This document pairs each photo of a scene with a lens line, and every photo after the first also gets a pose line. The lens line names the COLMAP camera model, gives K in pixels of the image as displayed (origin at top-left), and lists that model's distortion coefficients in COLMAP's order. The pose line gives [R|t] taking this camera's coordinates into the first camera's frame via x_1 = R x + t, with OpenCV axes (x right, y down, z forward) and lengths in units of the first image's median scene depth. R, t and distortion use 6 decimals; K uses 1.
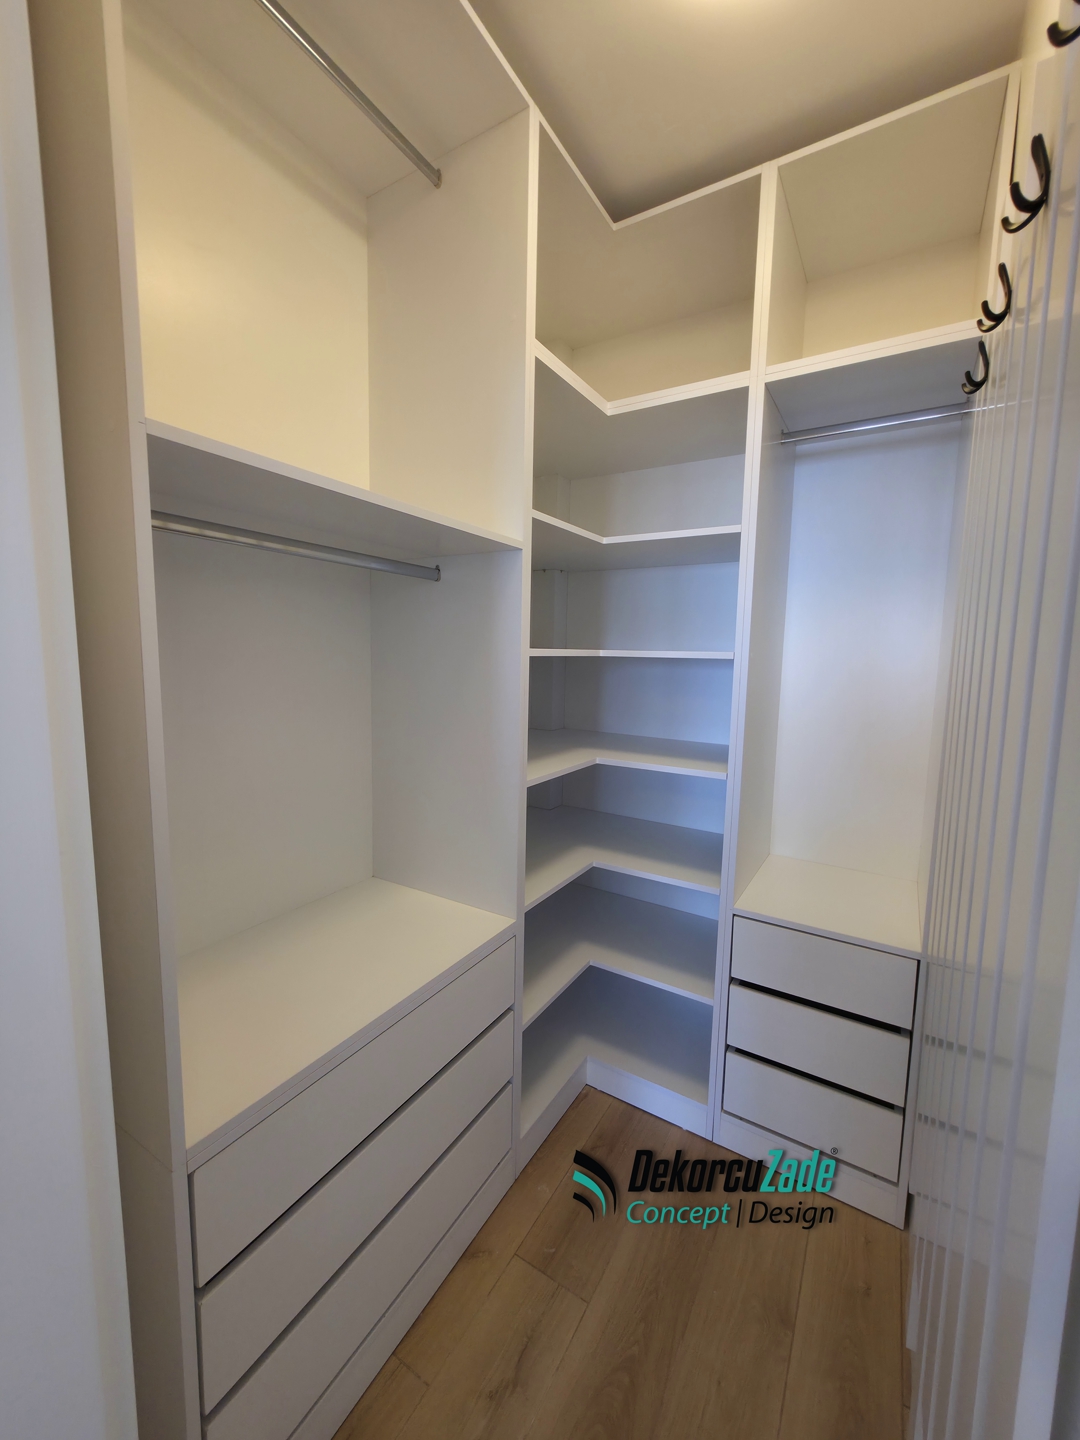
lens RADIAL K [[576.0, 0, 542.5], [0, 576.0, 714.4], [0, 0, 1]] dist [0.001240, -0.000310]
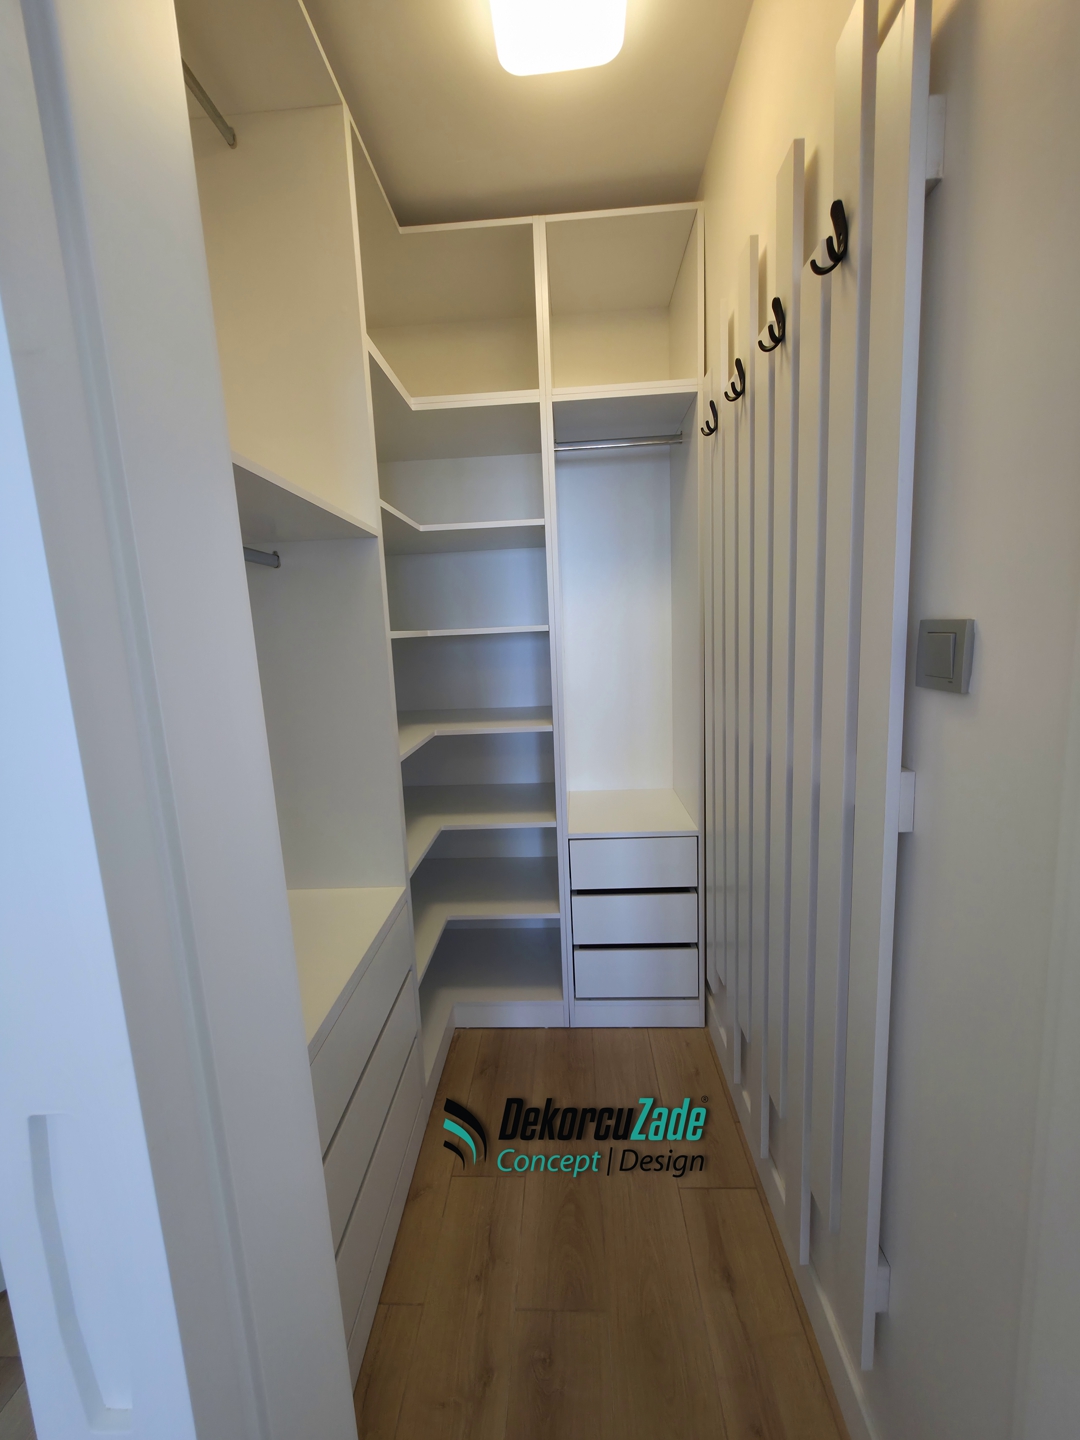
lens RADIAL K [[576.0, 0, 541.6], [0, 576.0, 716.0], [0, 0, 1]] dist [0.001240, -0.000310]
pose [[0.875886, -0.128603, 0.465065, -0.290034], [0.114750, 0.991693, 0.058115, 0.009870], [-0.468676, 0.002464, 0.883367, -0.064411]]
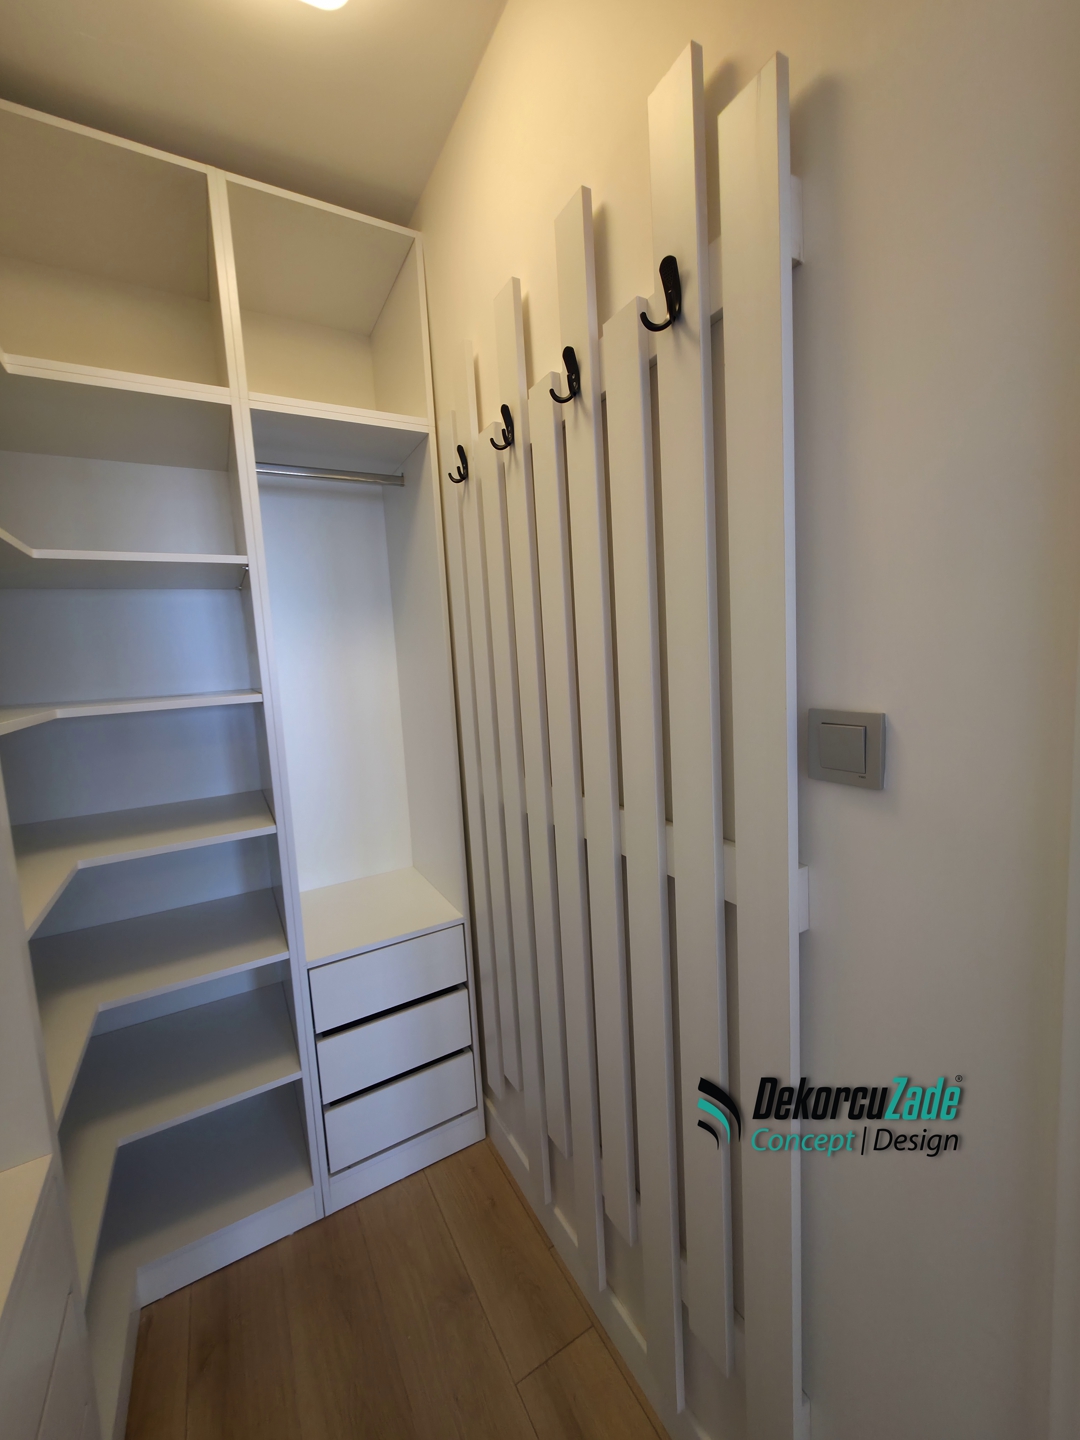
lens RADIAL K [[576.0, 0, 539.2], [0, 576.0, 715.6], [0, 0, 1]] dist [0.001240, -0.000310]
pose [[0.479935, -0.140160, 0.866035, -0.275709], [0.163975, 0.984091, 0.068396, -0.071090], [-0.861844, 0.109183, 0.495282, 0.186312]]
